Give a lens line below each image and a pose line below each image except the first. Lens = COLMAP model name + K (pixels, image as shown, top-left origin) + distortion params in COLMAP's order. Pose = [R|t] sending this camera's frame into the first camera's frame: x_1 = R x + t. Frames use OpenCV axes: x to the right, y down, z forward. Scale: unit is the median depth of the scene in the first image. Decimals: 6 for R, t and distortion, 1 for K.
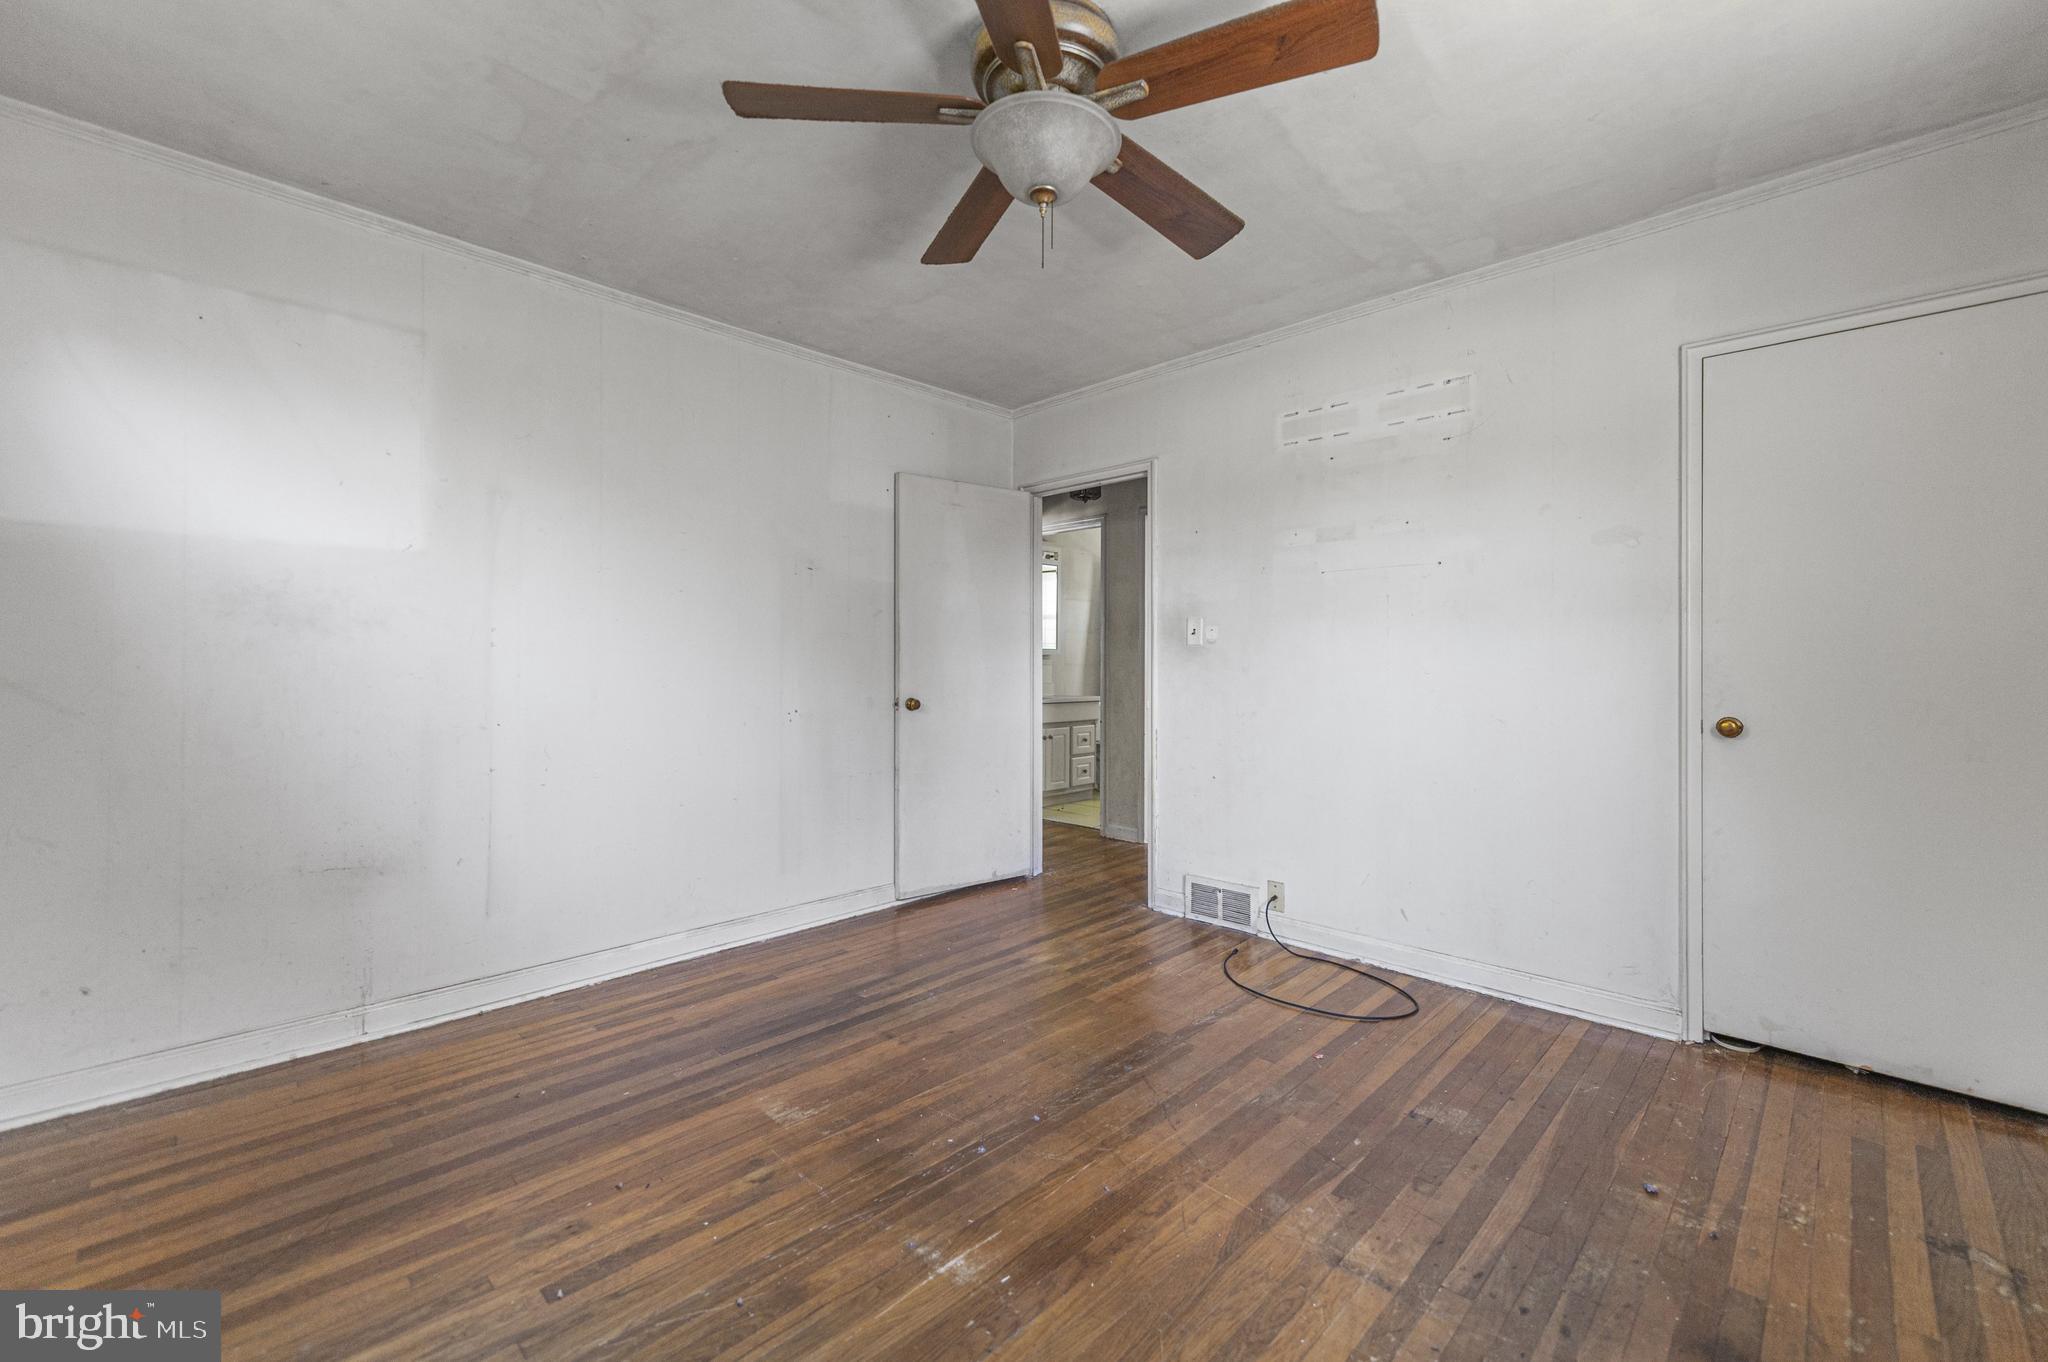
lens RADIAL K [[811.7, 0, 1021.6], [0, 811.7, 670.4], [0, 0, 1]] dist [0.014058, -0.001697]
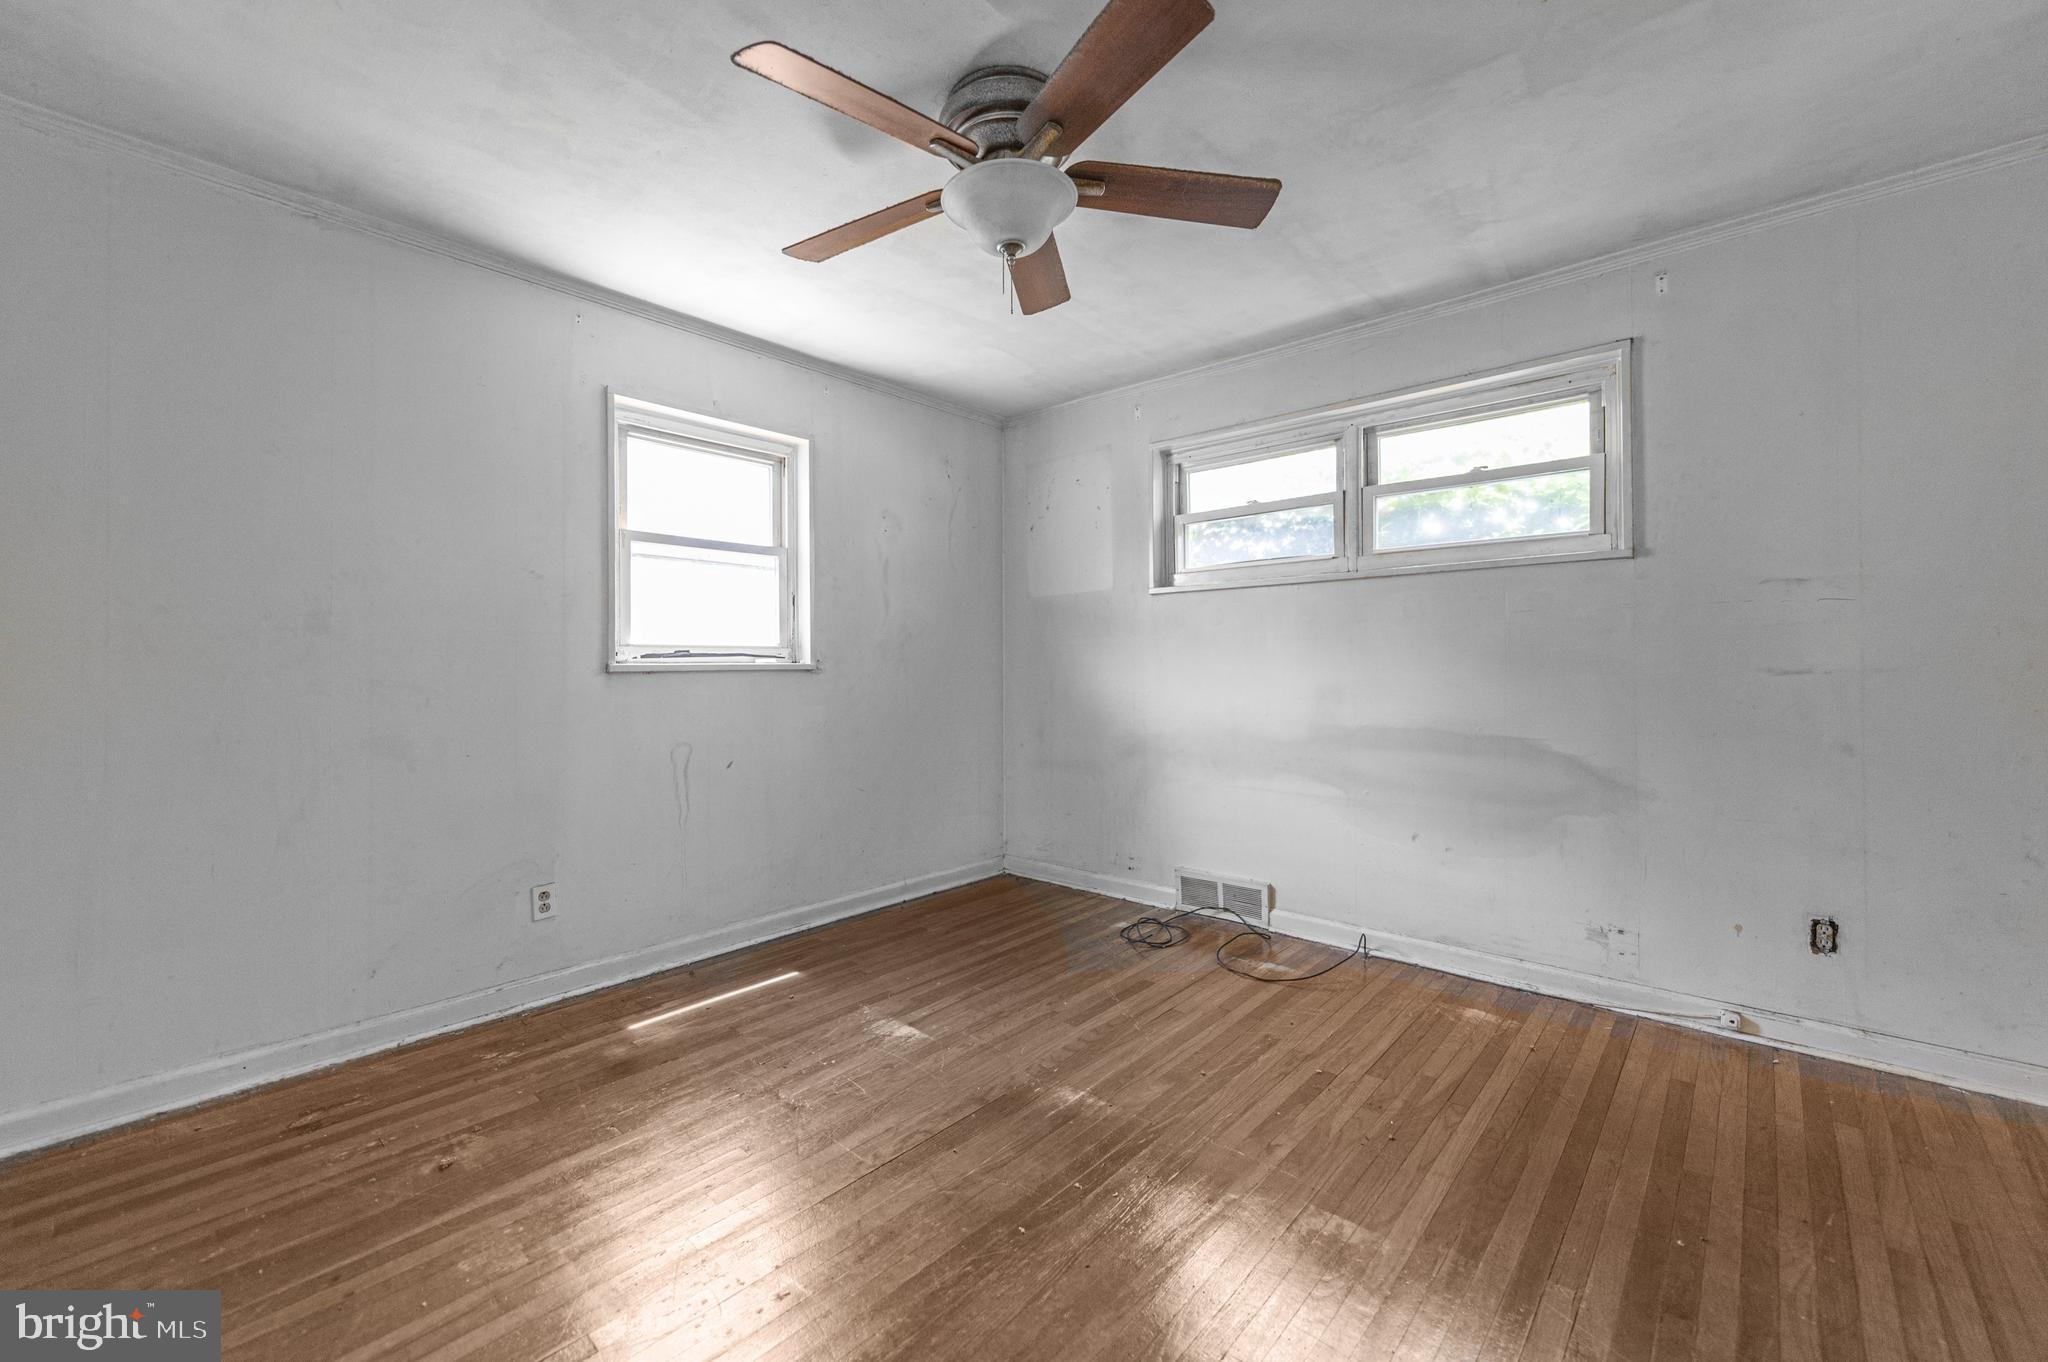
lens RADIAL K [[811.7, 0, 1026.5], [0, 811.7, 669.9], [0, 0, 1]] dist [0.014058, -0.001697]
pose [[-0.998329, 0.003055, -0.057701, 0.071494], [0.002007, 0.999832, 0.018218, -0.031695], [0.057747, 0.018072, -0.998168, 2.152731]]
